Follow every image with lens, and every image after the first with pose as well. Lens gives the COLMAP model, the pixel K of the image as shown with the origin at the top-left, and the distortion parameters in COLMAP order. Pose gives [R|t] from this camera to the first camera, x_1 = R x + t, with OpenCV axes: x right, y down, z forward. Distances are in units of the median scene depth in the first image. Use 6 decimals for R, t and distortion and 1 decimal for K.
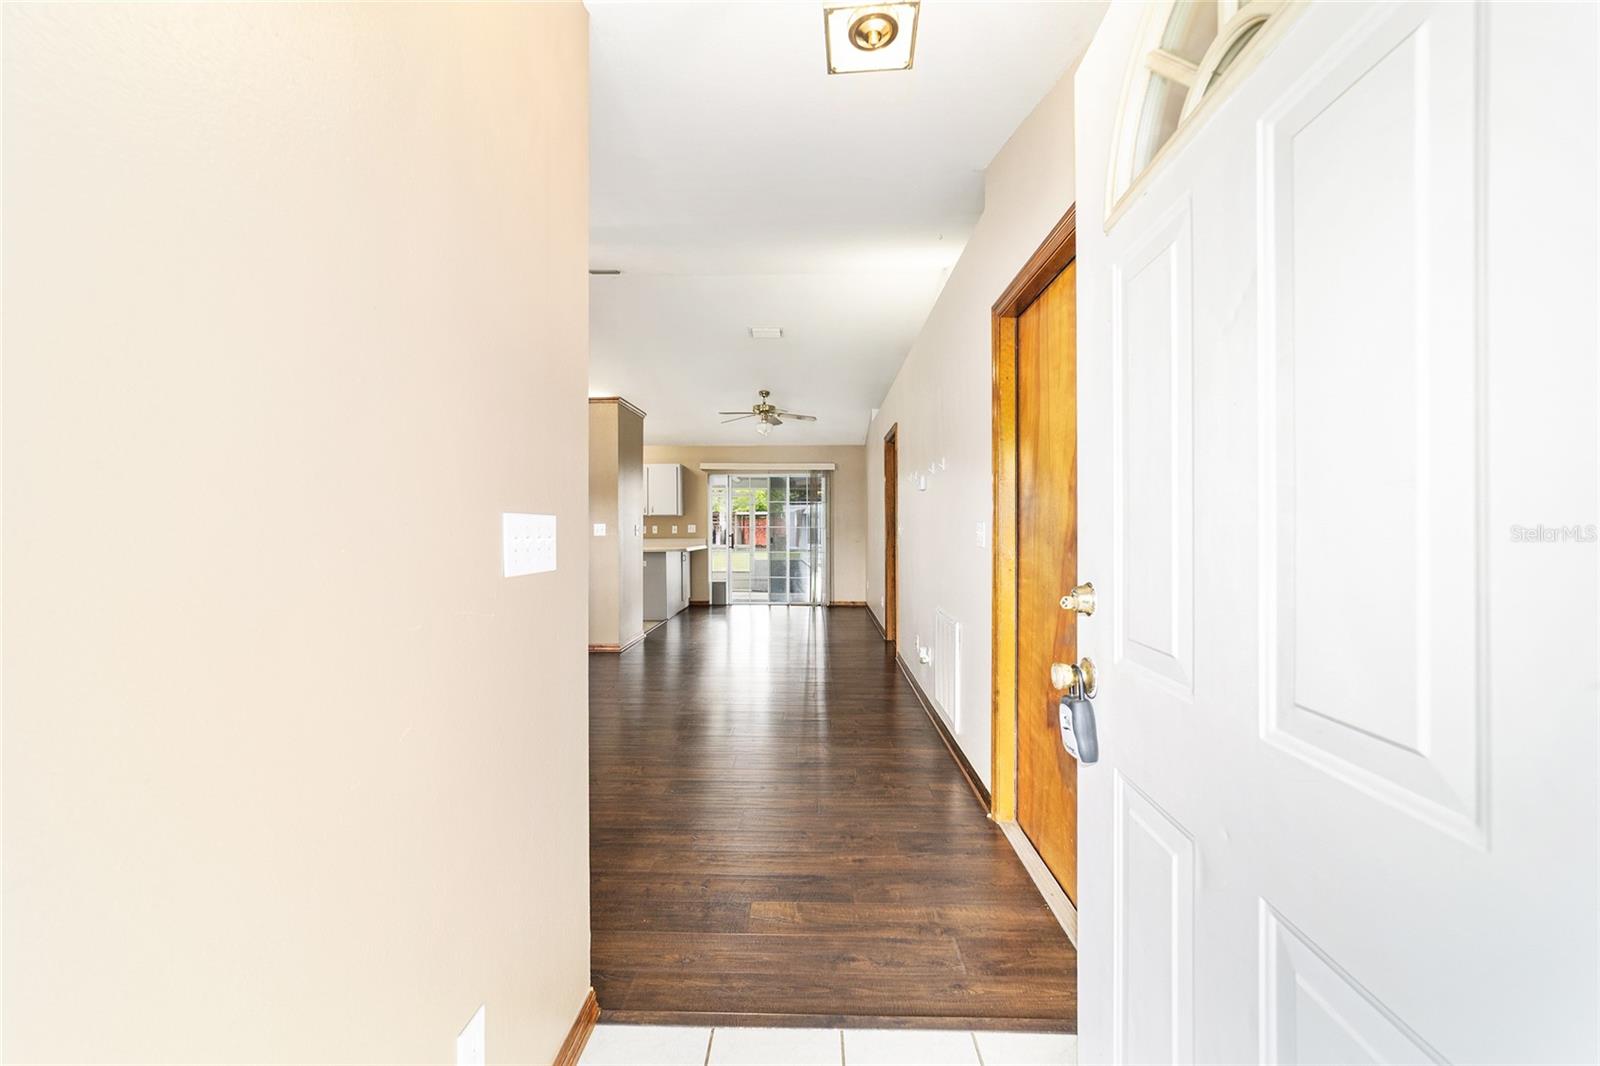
lens RADIAL K [[614.4, 0, 794.3], [0, 614.4, 528.2], [0, 0, 1]] dist [-0.017512, 0.007210]
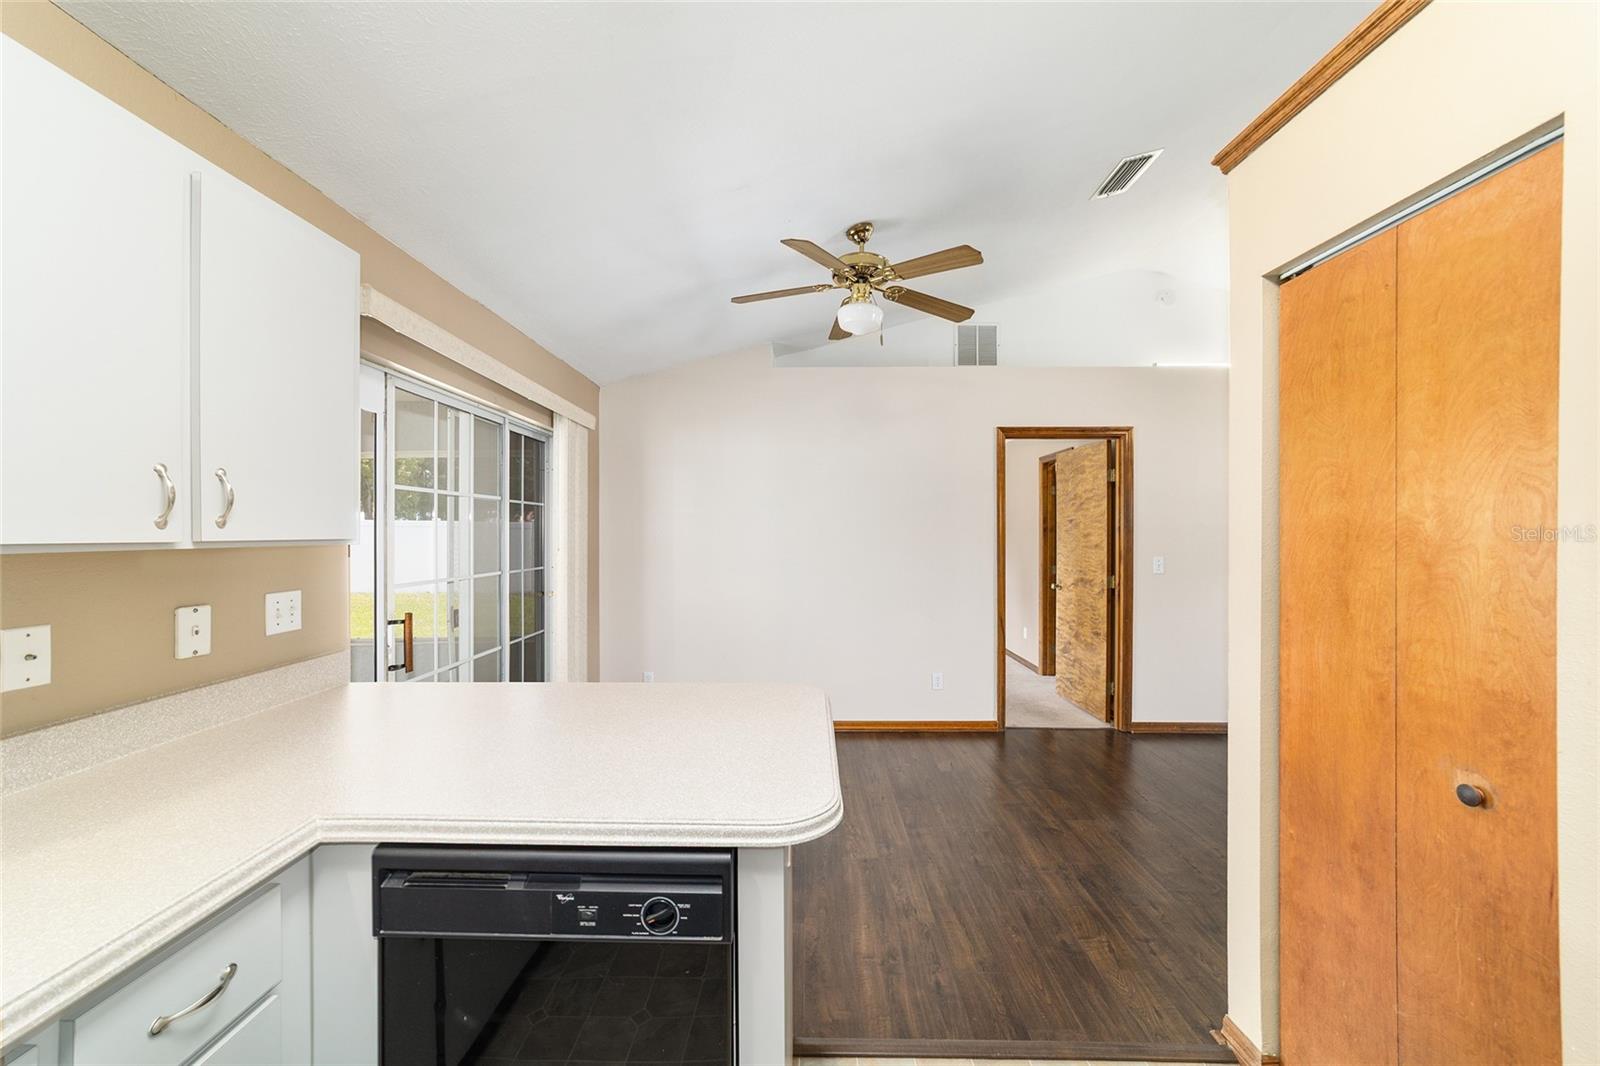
lens RADIAL K [[614.4, 0, 799.1], [0, 614.4, 538.3], [0, 0, 1]] dist [-0.017512, 0.007210]
pose [[-0.027760, -0.006762, 0.999592, -0.362067], [0.002465, 0.999974, 0.006833, -0.022765], [-0.999612, 0.002653, -0.027743, 0.864376]]
